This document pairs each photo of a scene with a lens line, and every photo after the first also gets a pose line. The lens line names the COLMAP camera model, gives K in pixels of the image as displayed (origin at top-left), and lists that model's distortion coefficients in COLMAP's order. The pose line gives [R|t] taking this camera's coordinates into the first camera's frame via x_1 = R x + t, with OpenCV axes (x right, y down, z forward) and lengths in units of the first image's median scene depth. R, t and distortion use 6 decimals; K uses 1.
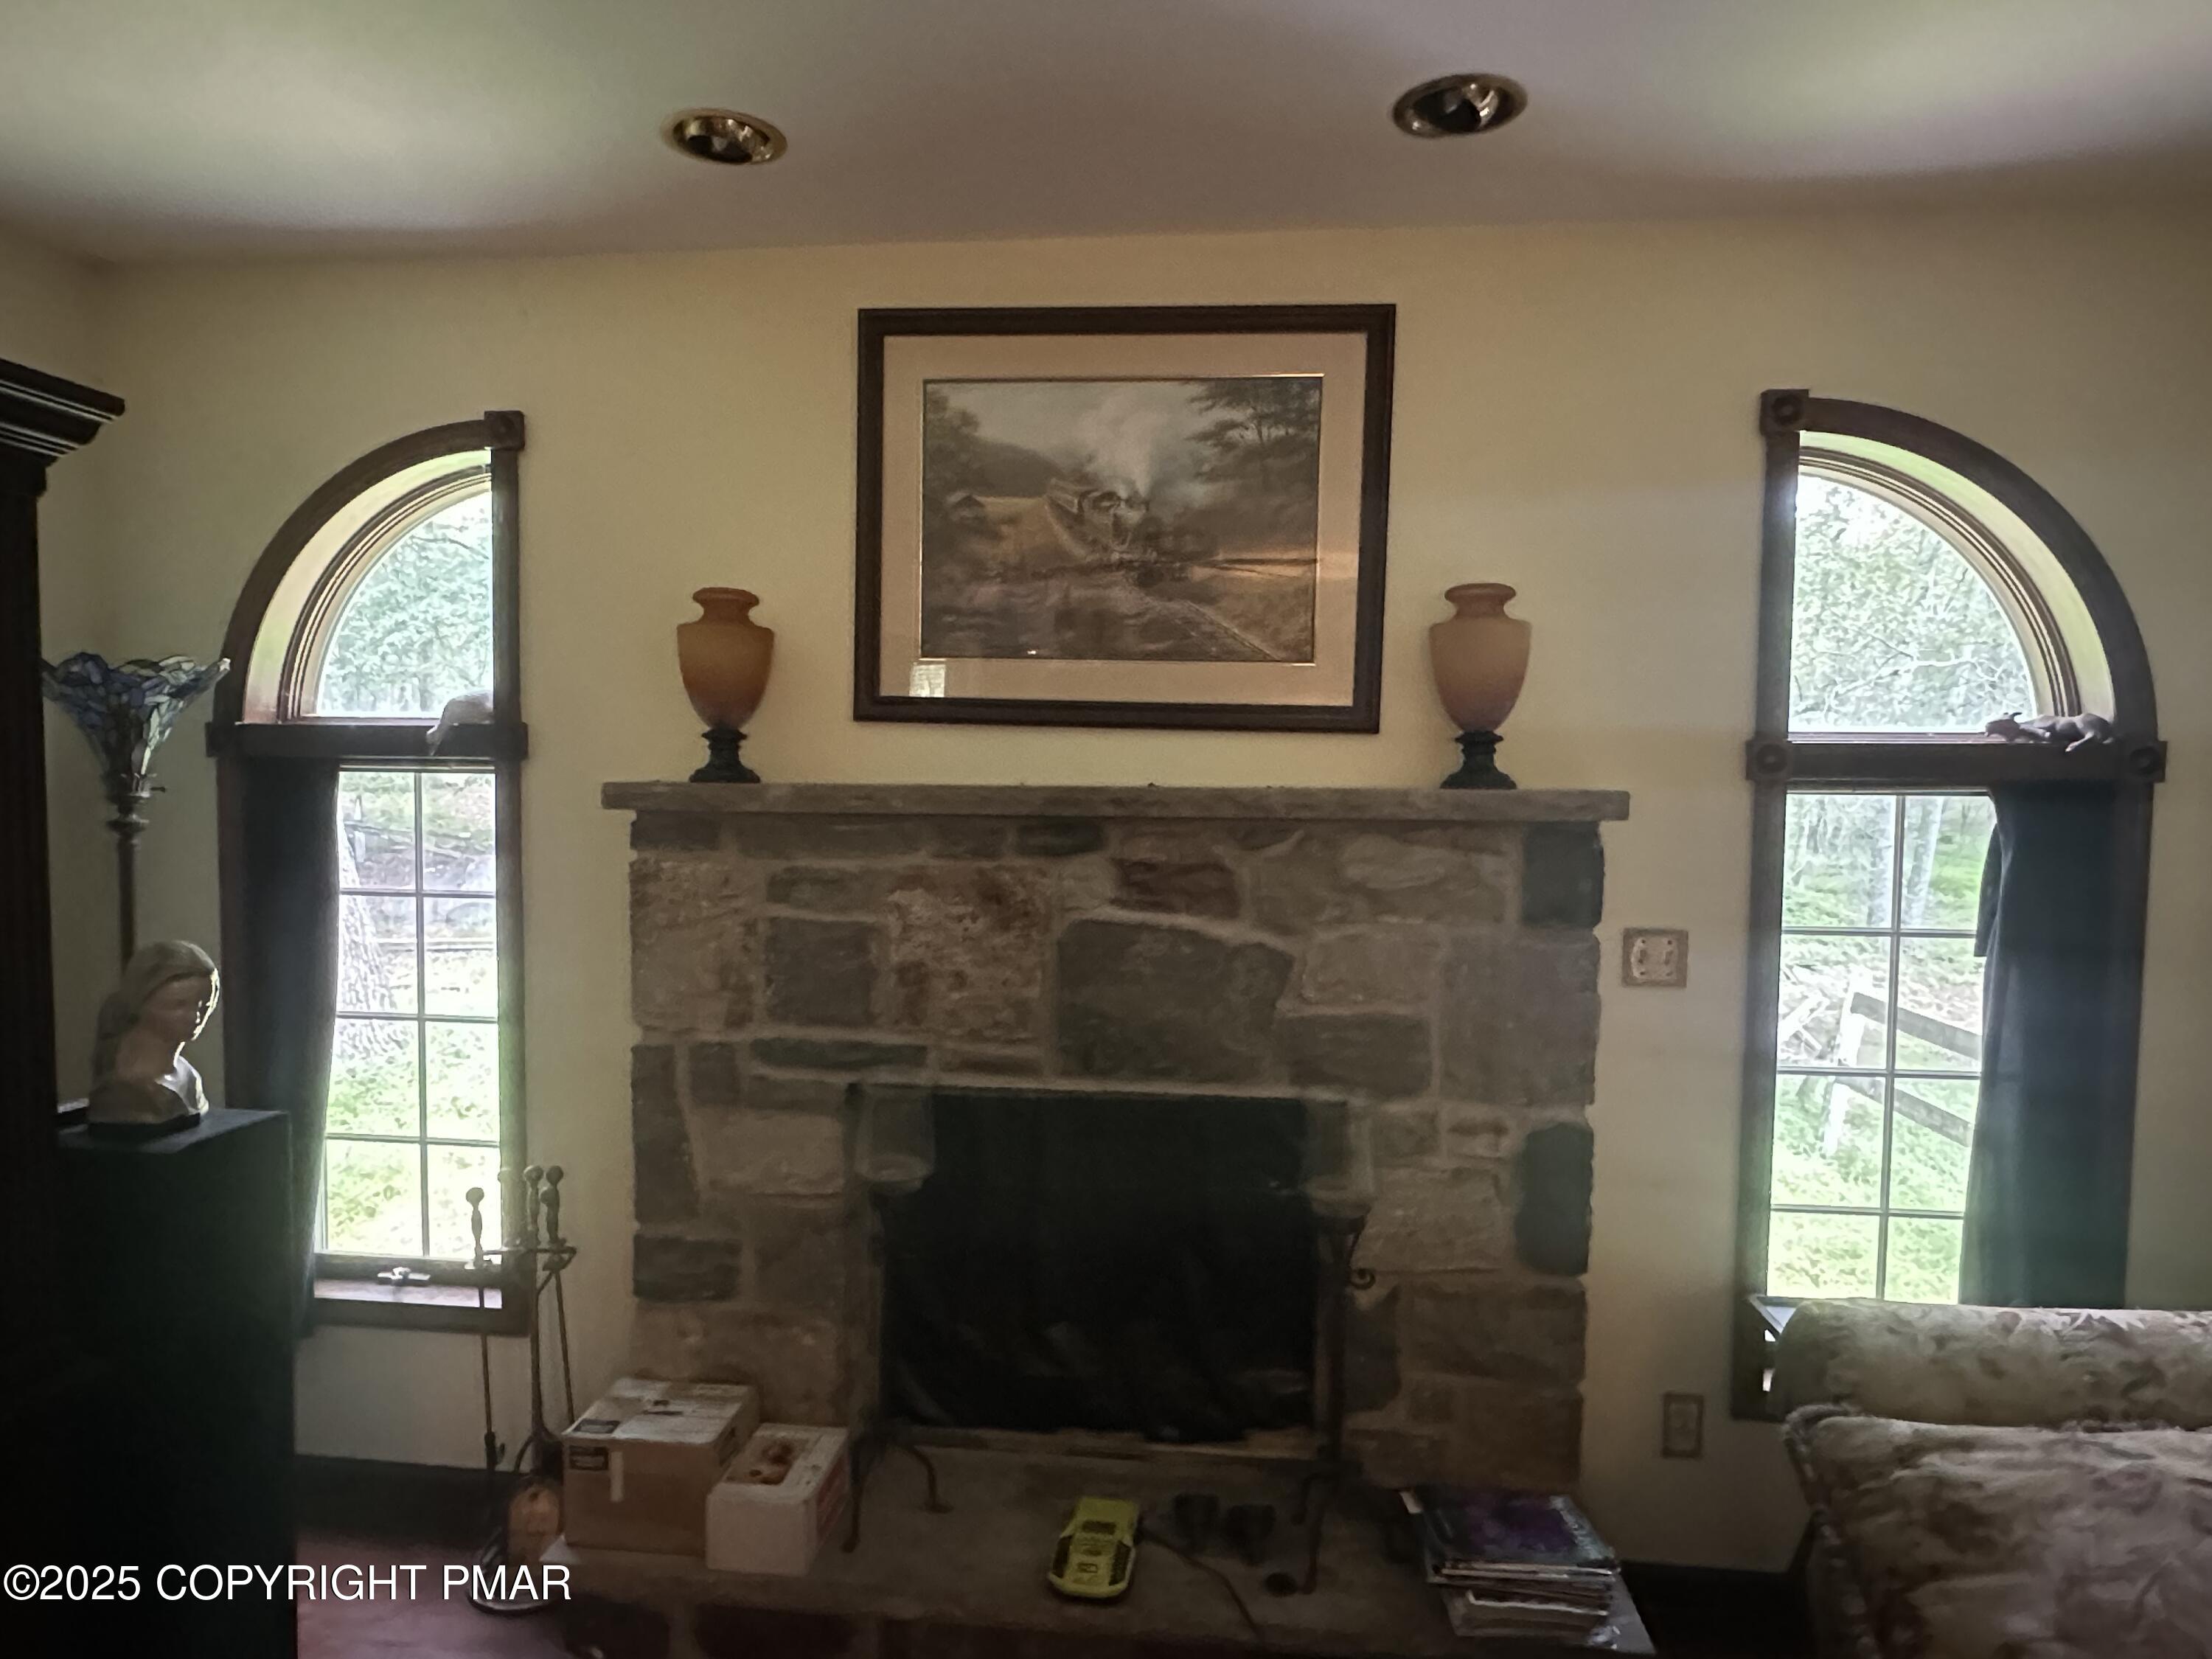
lens RADIAL K [[1255.1, 0, 1110.6], [0, 1255.1, 836.3], [0, 0, 1]] dist [-0.019745, 0.000378]
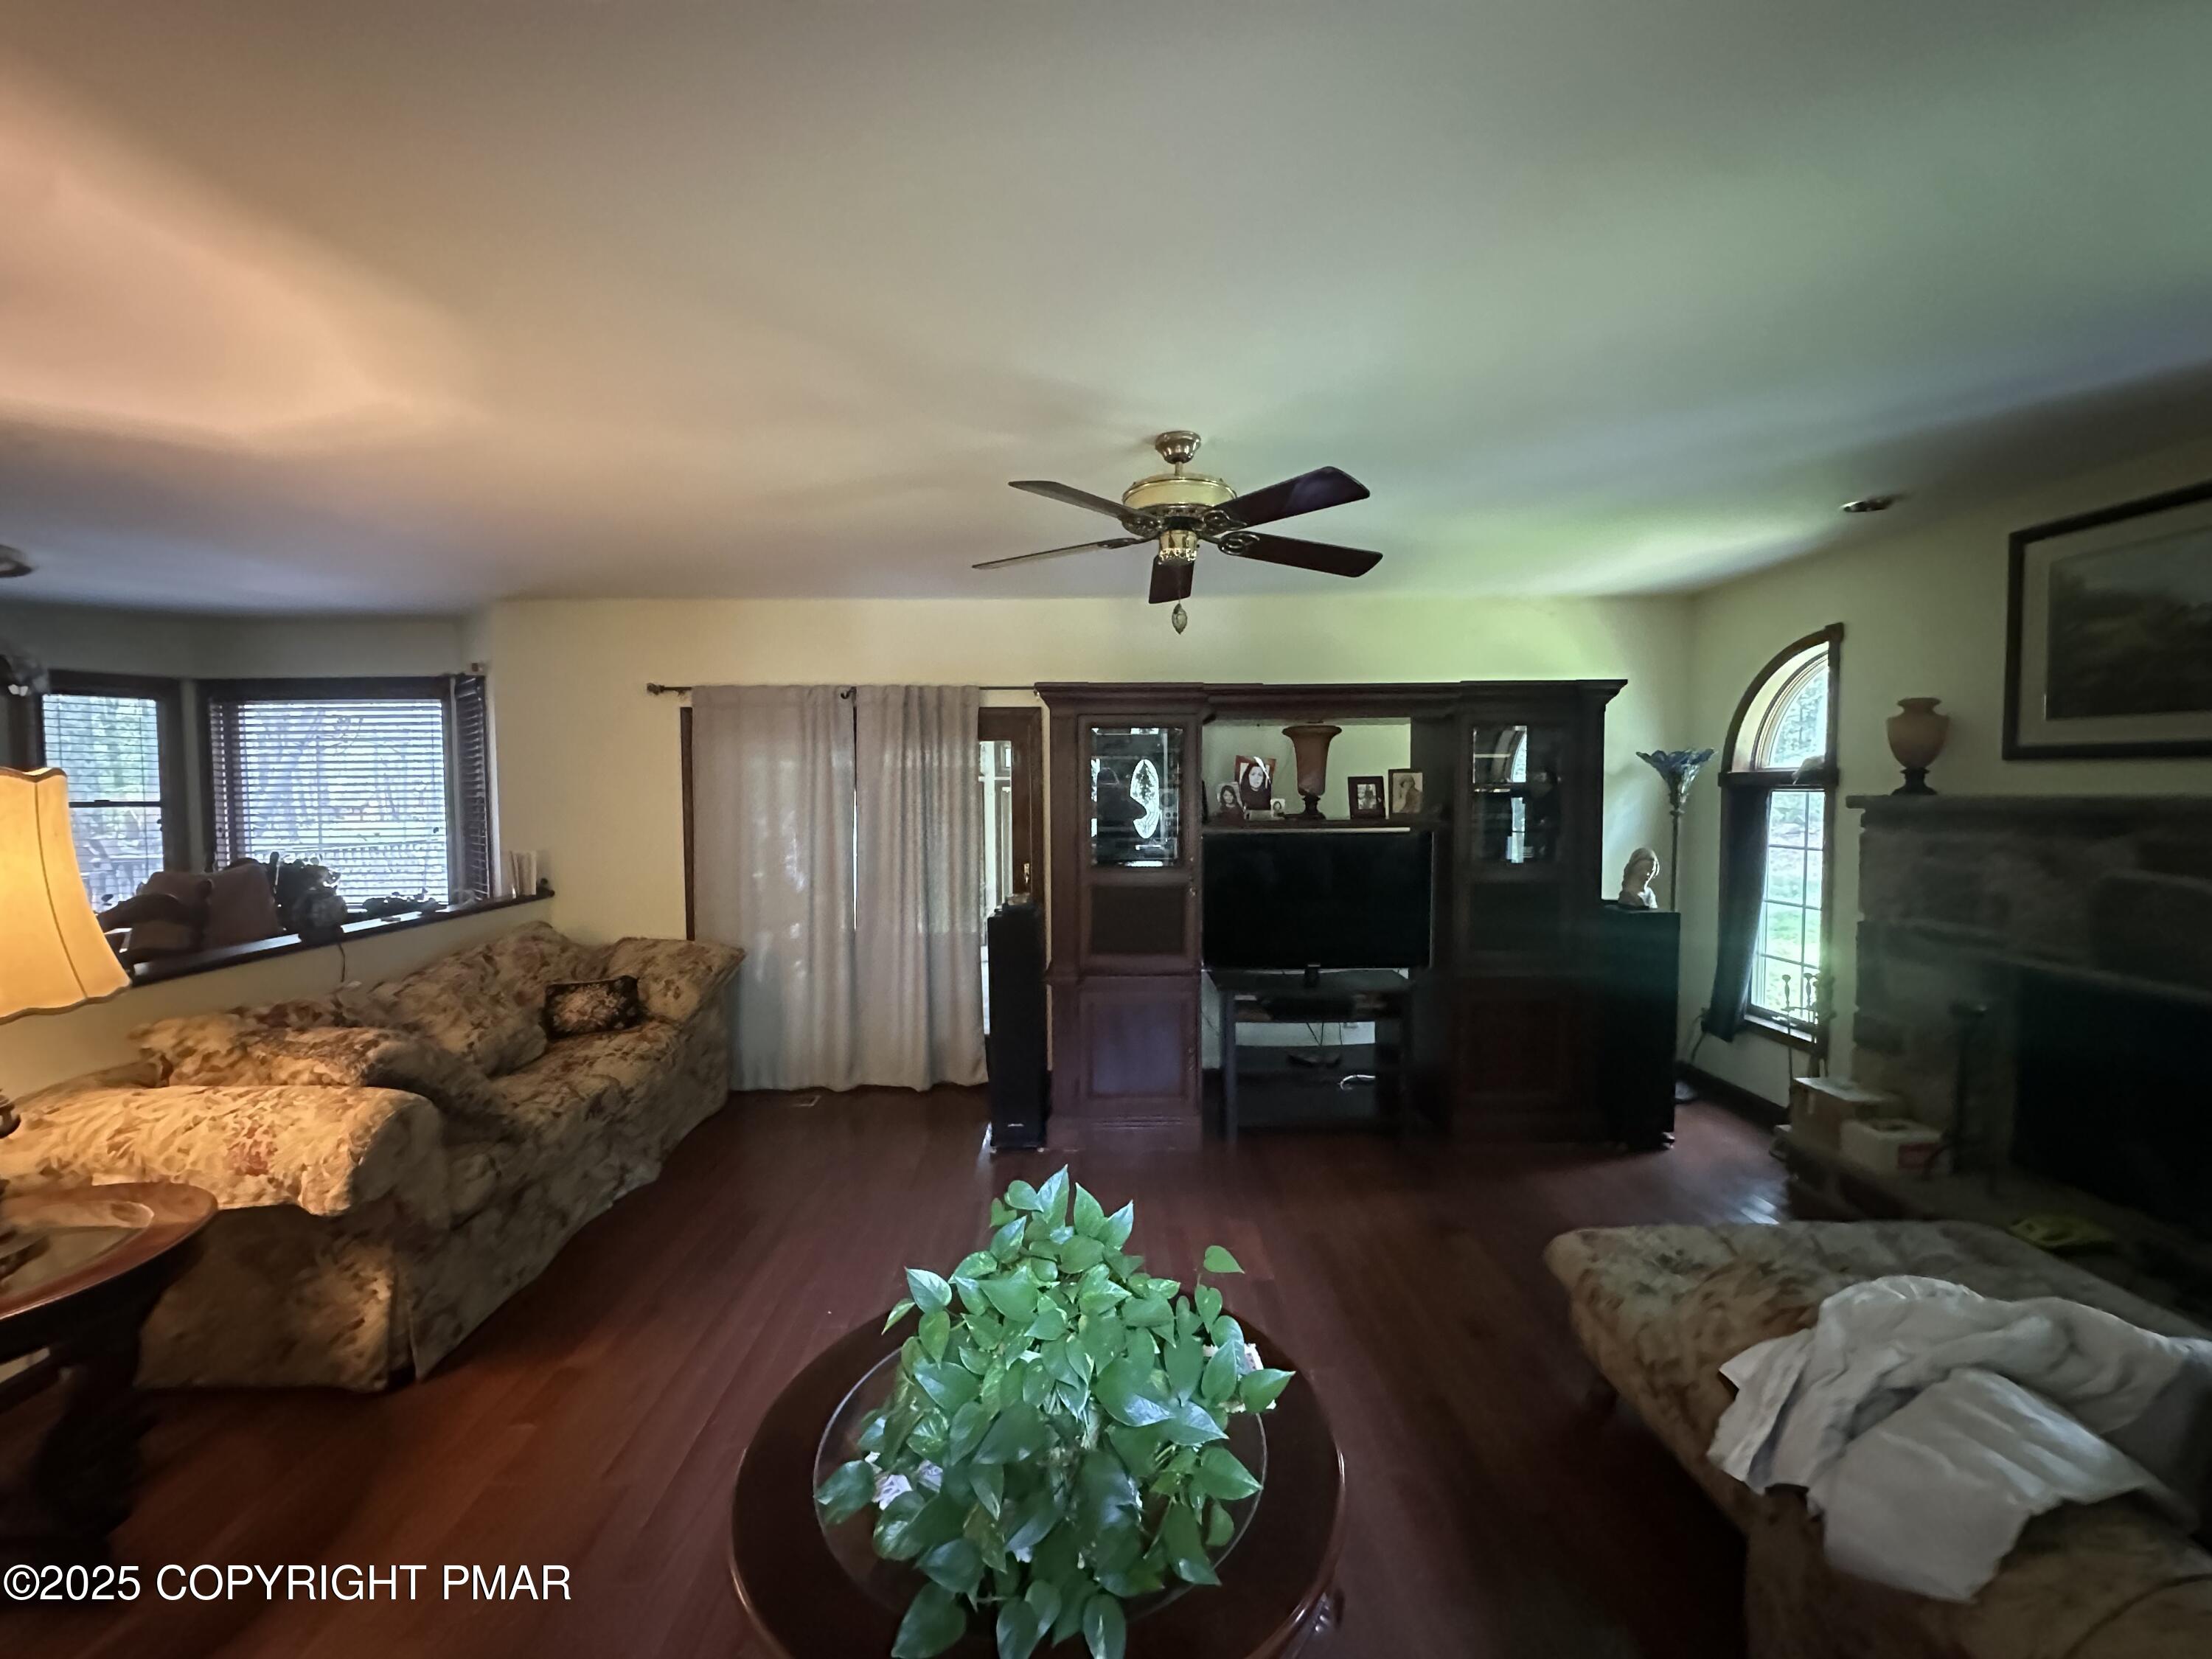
lens RADIAL K [[882.4, 0, 1106.4], [0, 882.4, 828.1], [0, 0, 1]] dist [-0.001113, -0.000116]
pose [[0.119899, 0.029901, -0.992336, 0.924176], [-0.046054, 0.998638, 0.024526, 0.032774], [0.991717, 0.042760, 0.121112, -0.434876]]
